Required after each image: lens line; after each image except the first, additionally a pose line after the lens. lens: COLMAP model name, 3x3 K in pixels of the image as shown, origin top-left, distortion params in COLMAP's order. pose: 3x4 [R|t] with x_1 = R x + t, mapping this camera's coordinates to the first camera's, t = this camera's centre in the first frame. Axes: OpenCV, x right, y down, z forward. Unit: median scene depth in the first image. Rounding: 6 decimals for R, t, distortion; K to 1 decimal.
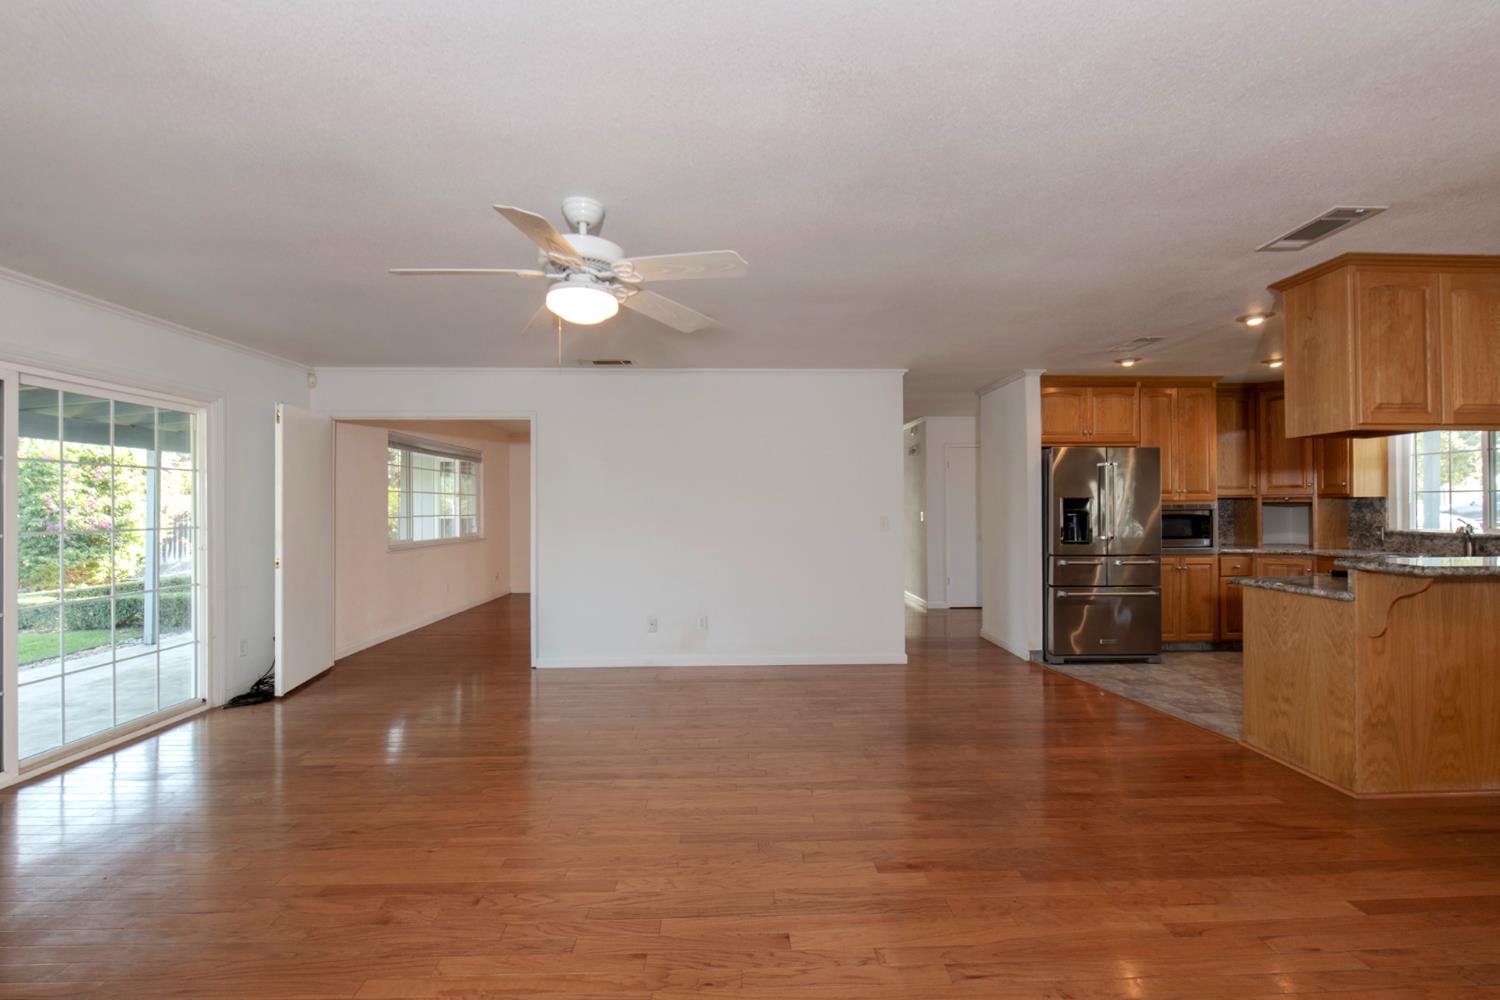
lens RADIAL K [[646.2, 0, 756.7], [0, 646.2, 501.5], [0, 0, 1]] dist [-0.002450, -0.000921]
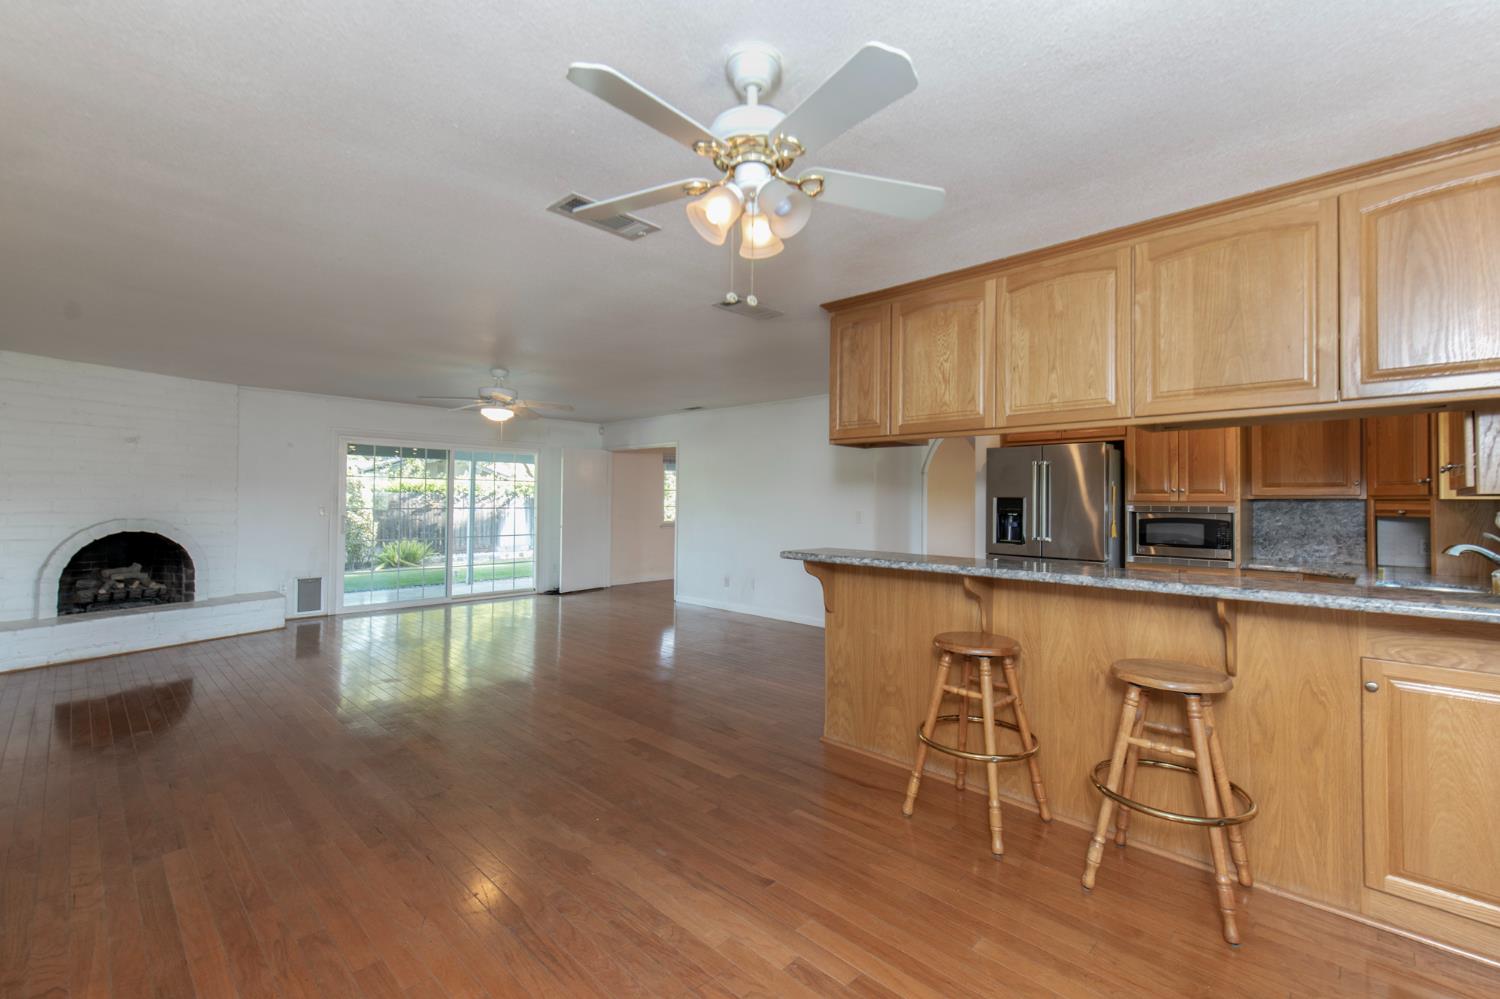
lens RADIAL K [[650.9, 0, 758.6], [0, 650.9, 490.7], [0, 0, 1]] dist [0.004164, 0.000764]
pose [[0.699060, 0.000301, -0.715063, 1.061862], [-0.006753, 0.999958, -0.006181, -0.008253], [0.715031, 0.009149, 0.699033, 0.015080]]
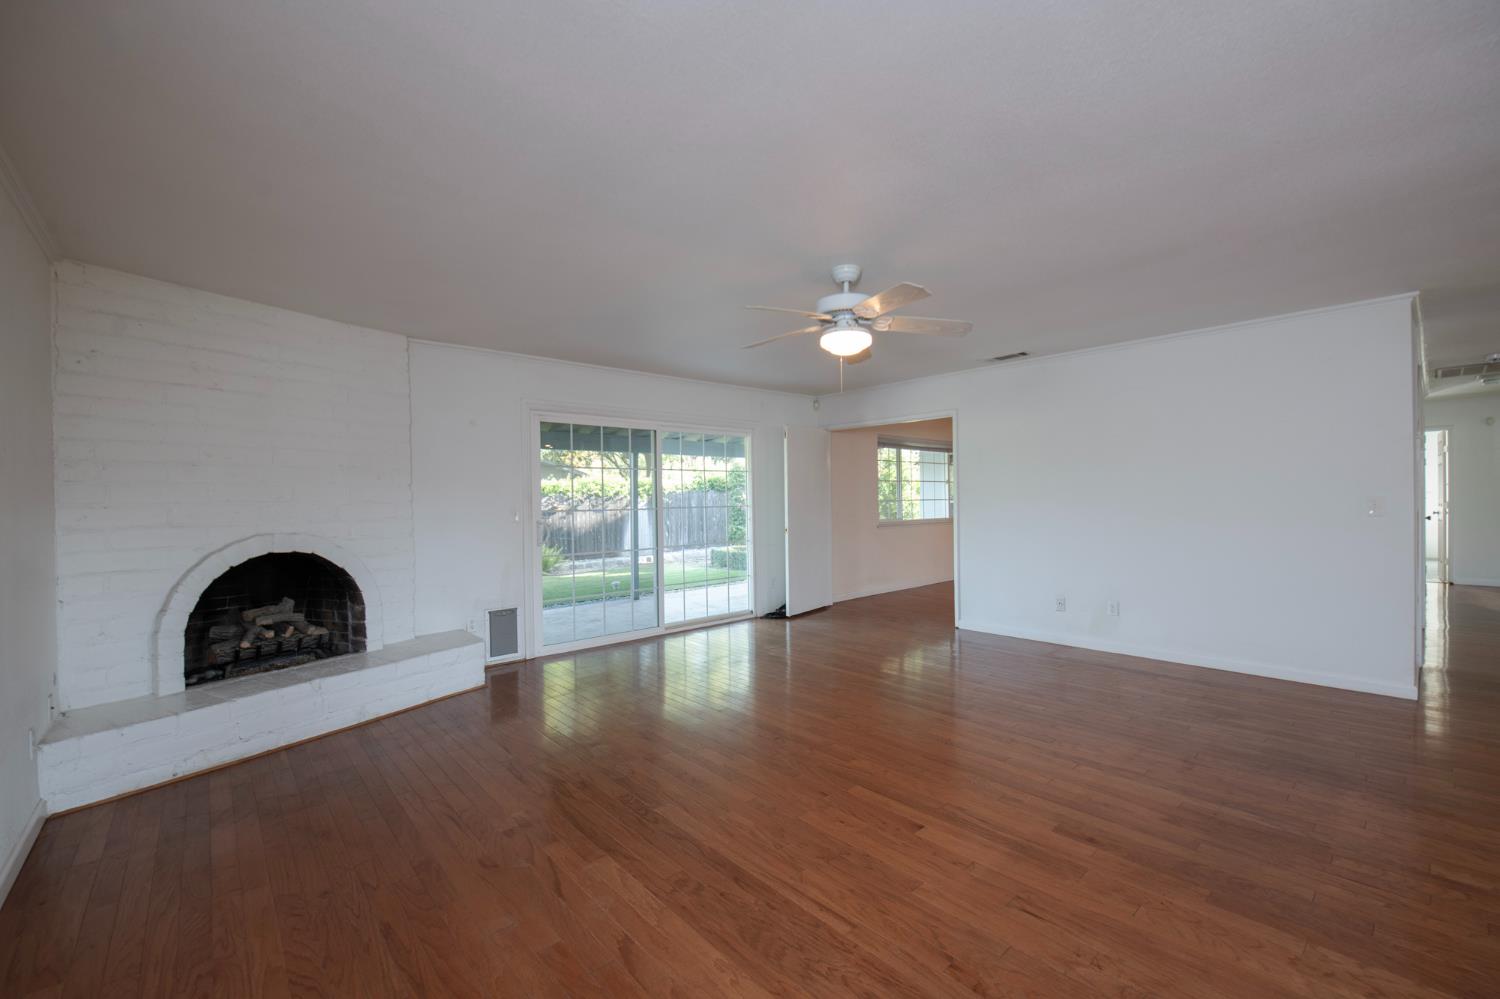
lens RADIAL K [[620.2, 0, 753.6], [0, 620.2, 503.4], [0, 0, 1]] dist [-0.016774, -0.000302]
pose [[0.640801, 0.001152, -0.767706, 0.316237], [0.017695, 0.999711, 0.016271, 0.006586], [0.767503, -0.024011, 0.640596, -0.003846]]
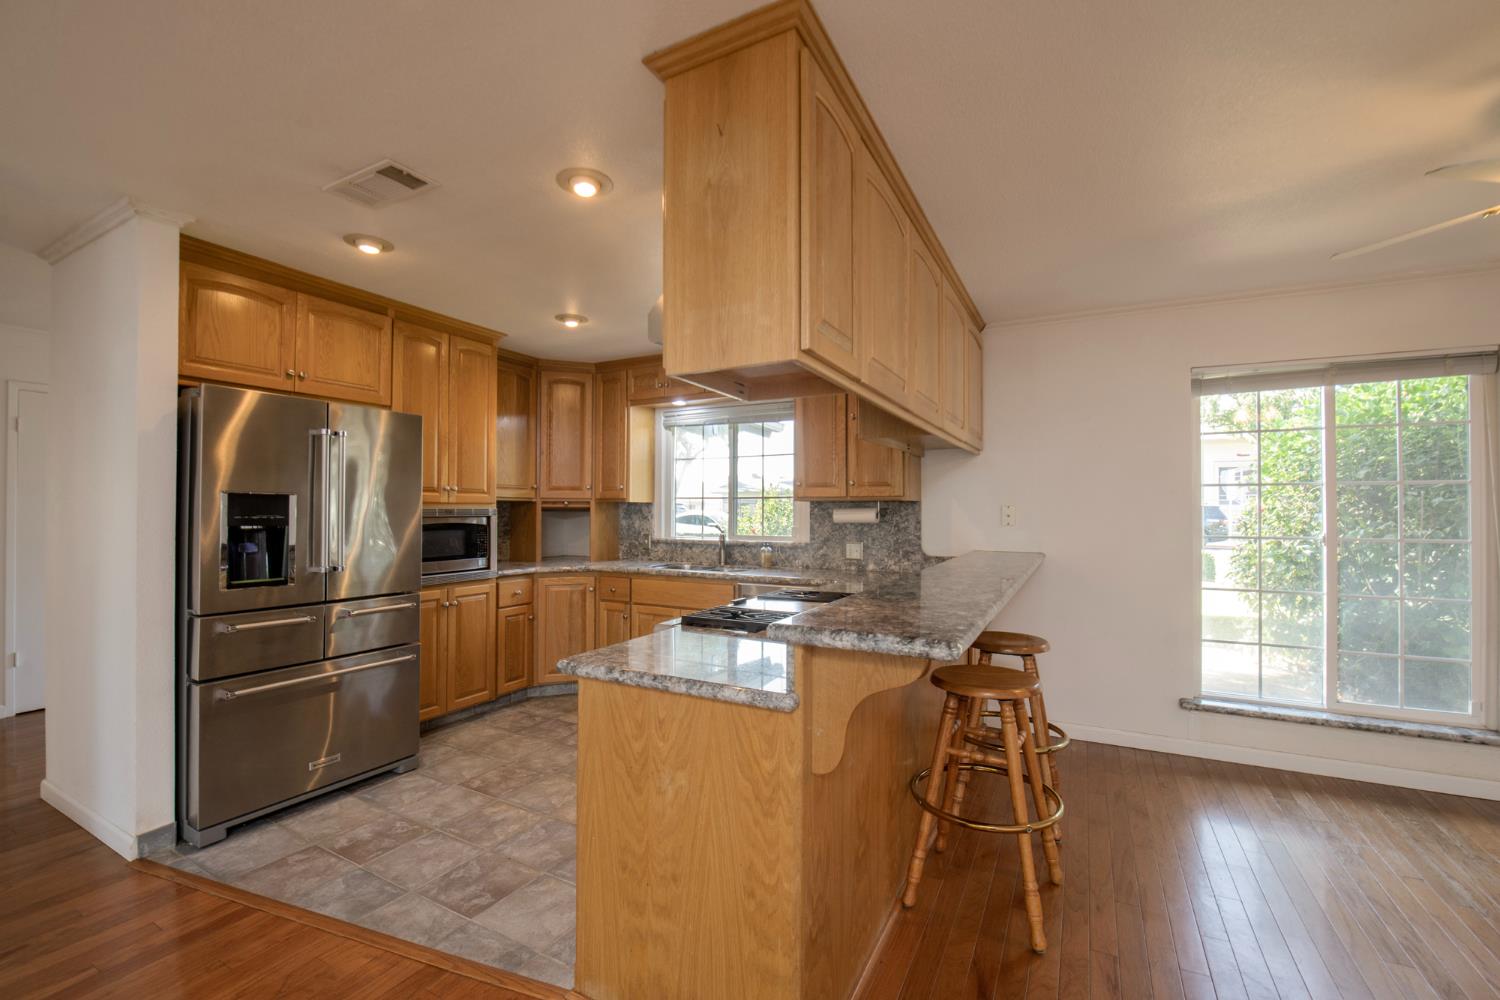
lens RADIAL K [[626.5, 0, 754.7], [0, 626.5, 504.4], [0, 0, 1]] dist [-0.016164, -0.000218]
pose [[0.498620, 0.014644, 0.866697, 0.304608], [-0.012294, 0.999876, -0.009822, 0.002978], [-0.866733, -0.005758, 0.498739, 0.484399]]
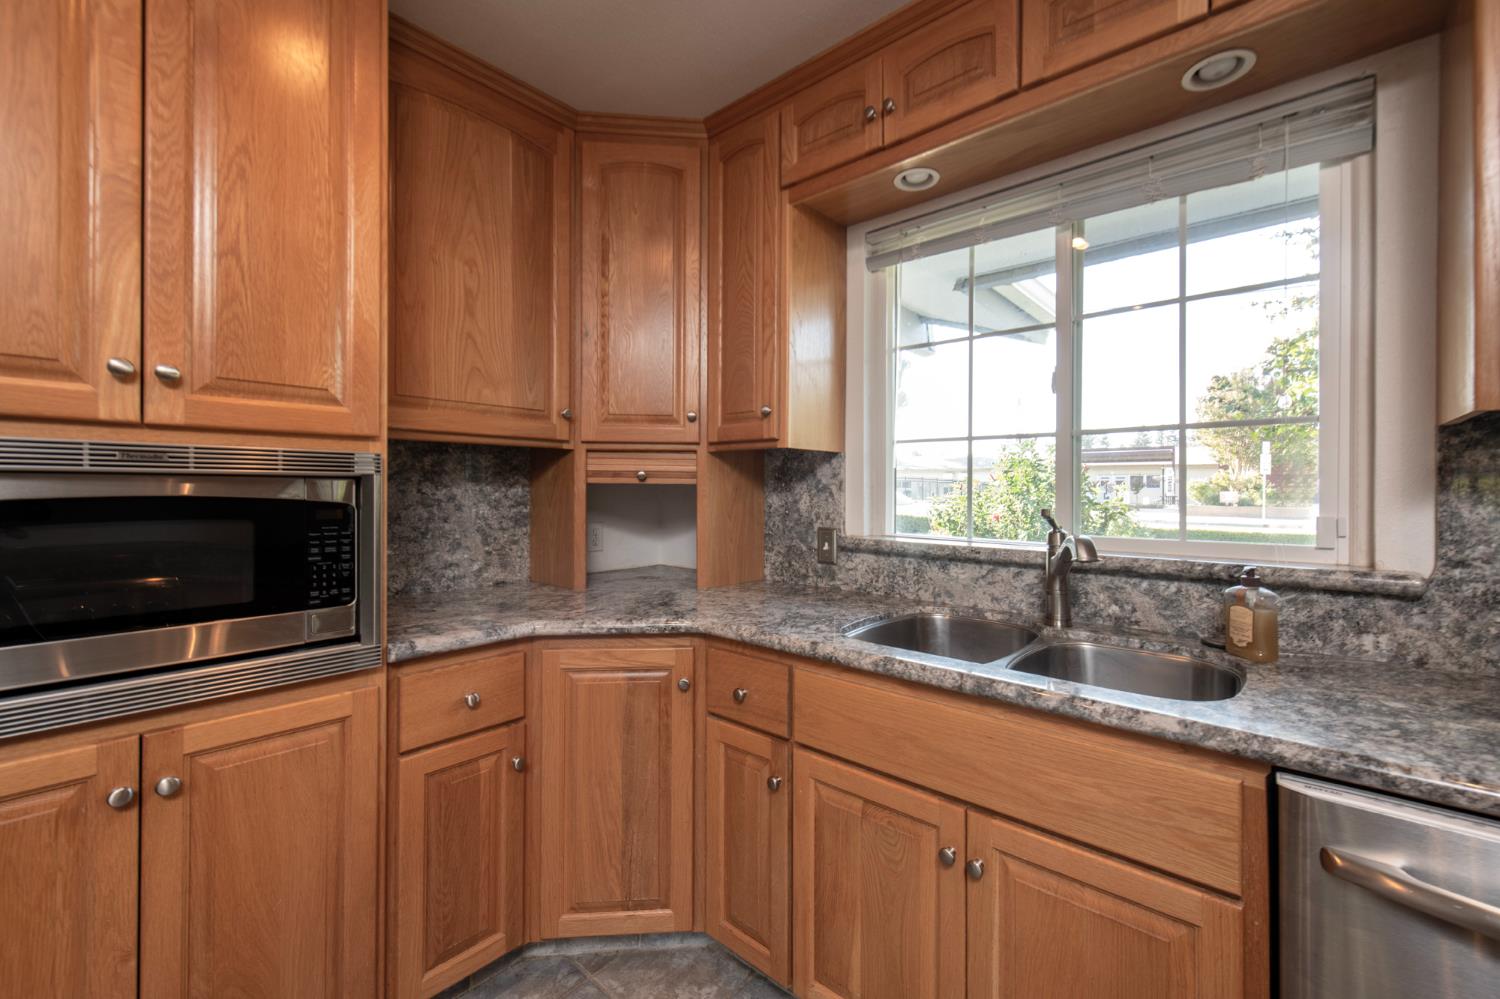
lens RADIAL K [[611.7, 0, 774.2], [0, 611.7, 489.3], [0, 0, 1]] dist [-0.001726, -0.000394]
pose [[0.675338, 0.008129, 0.737464, 0.783112], [-0.013539, 0.999907, 0.001376, 0.017867], [-0.737384, -0.010914, 0.675386, 0.902900]]
